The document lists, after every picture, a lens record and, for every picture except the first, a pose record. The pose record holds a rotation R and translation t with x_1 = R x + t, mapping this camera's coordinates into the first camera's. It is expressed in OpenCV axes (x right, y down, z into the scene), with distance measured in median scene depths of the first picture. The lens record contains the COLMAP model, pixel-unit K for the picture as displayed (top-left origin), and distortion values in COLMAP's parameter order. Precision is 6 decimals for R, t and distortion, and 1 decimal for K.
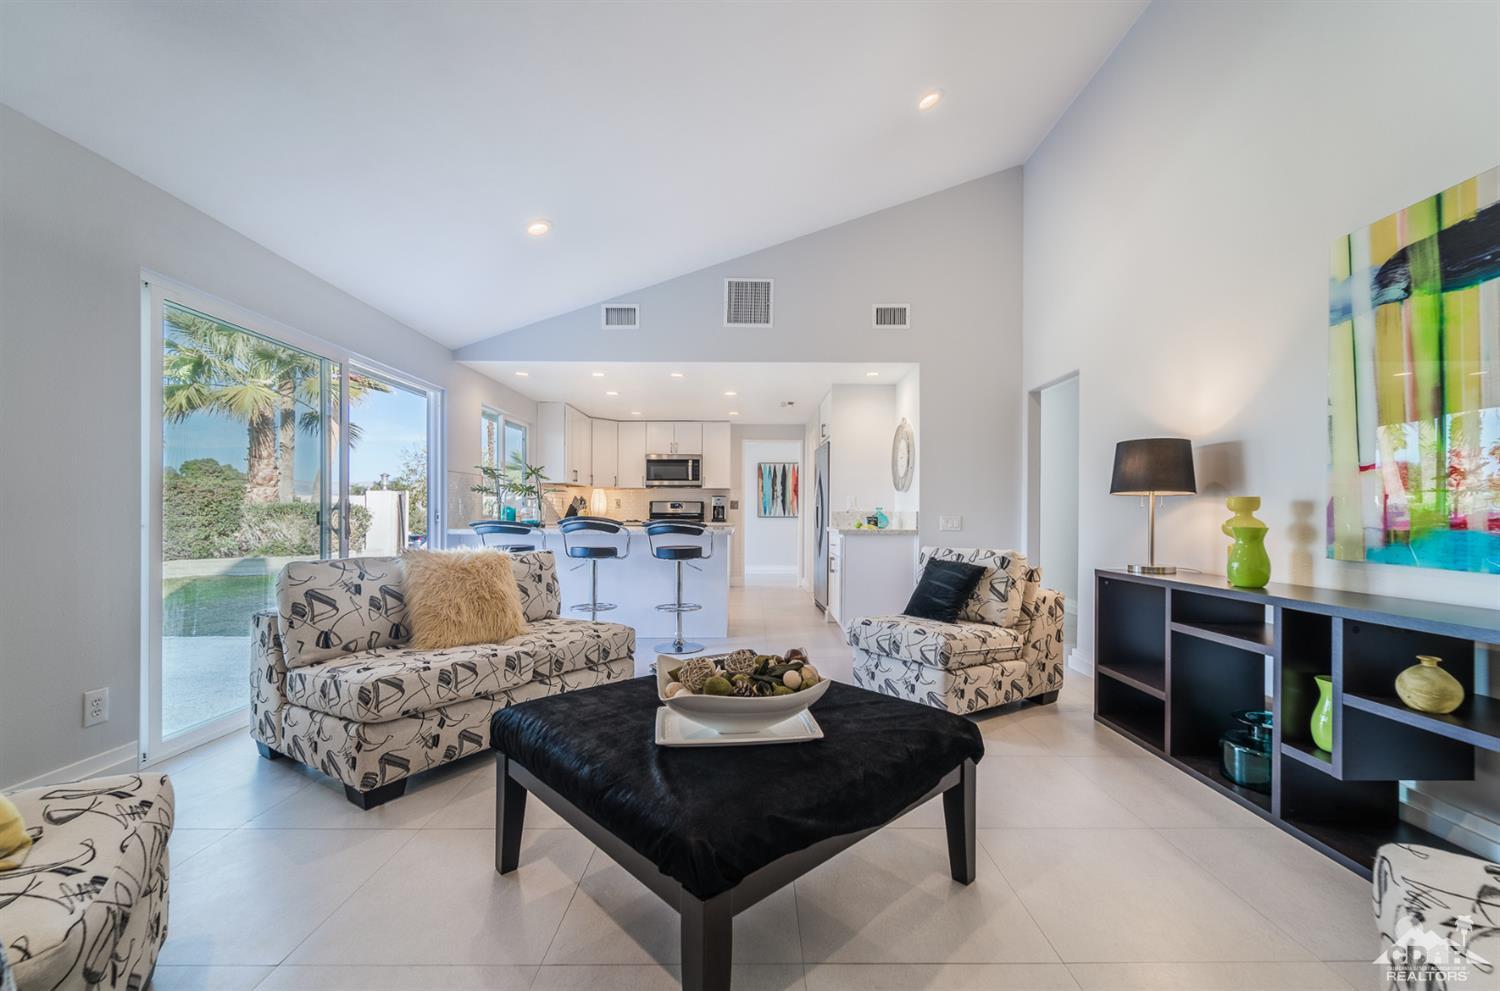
lens RADIAL K [[617.0, 0, 743.7], [0, 617.0, 504.9], [0, 0, 1]] dist [-0.000517, -0.002546]
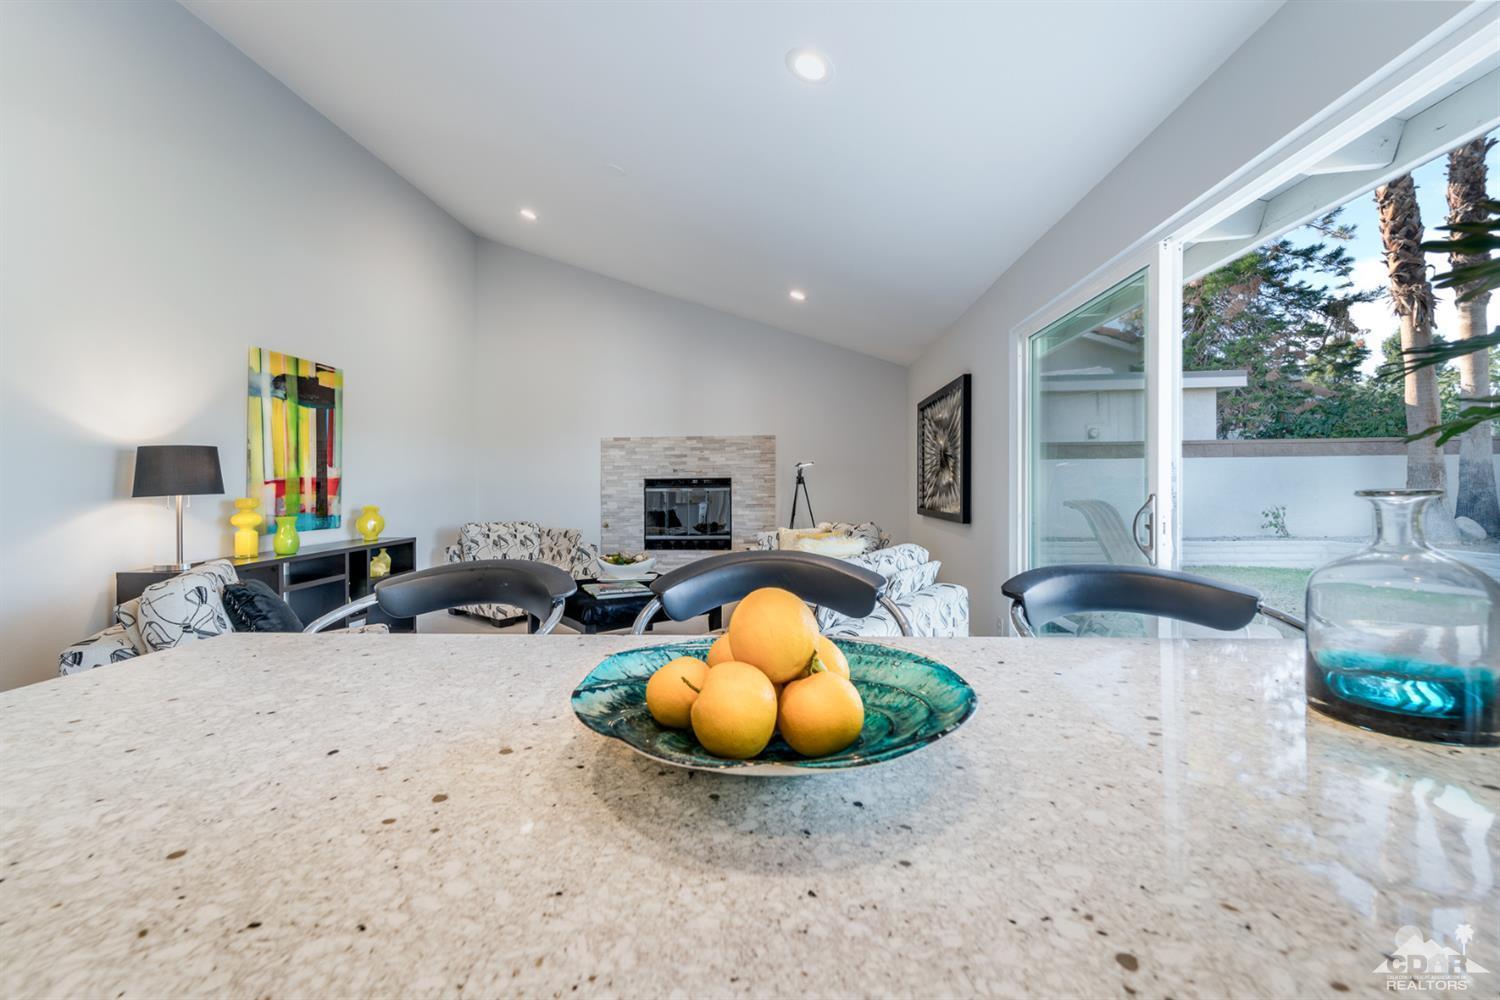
lens RADIAL K [[615.1, 0, 743.1], [0, 615.1, 492.4], [0, 0, 1]] dist [-0.003403, 0.000012]
pose [[-0.997562, 0.007825, 0.069347, -0.137844], [0.008078, 0.999962, 0.003375, -0.007266], [-0.069318, 0.003927, -0.997587, 0.730262]]
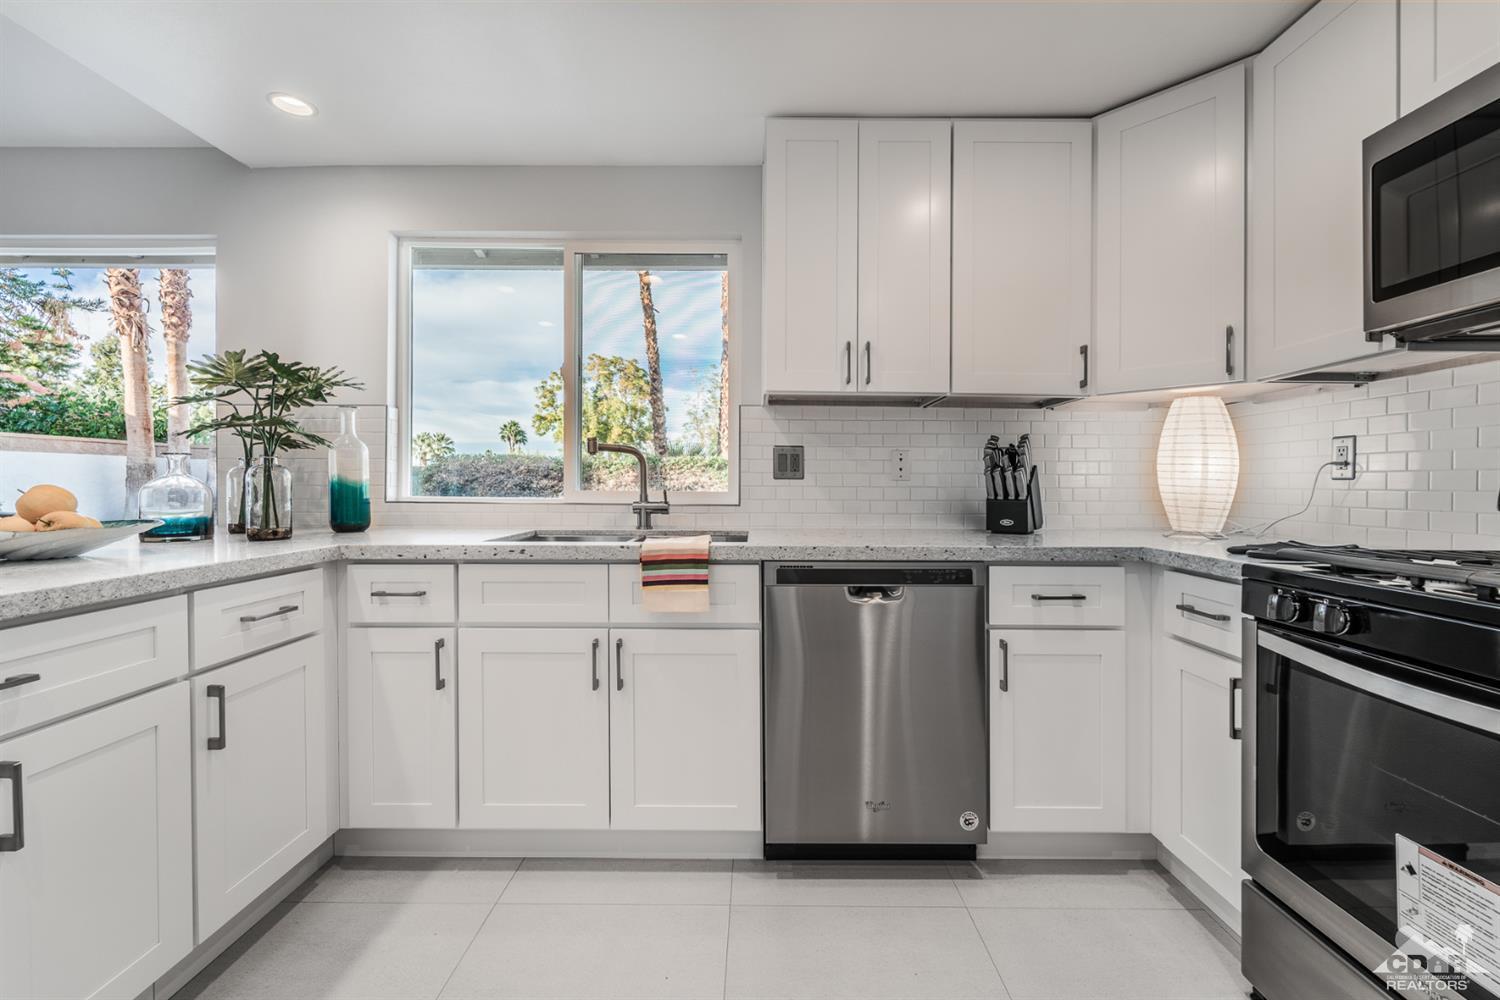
lens RADIAL K [[615.1, 0, 766.6], [0, 615.1, 482.2], [0, 0, 1]] dist [-0.003403, 0.000012]
pose [[0.005072, -0.005180, -0.999974, 0.001739], [0.006759, 0.999964, -0.005145, 0.006835], [0.999964, -0.006733, 0.005106, 0.851513]]
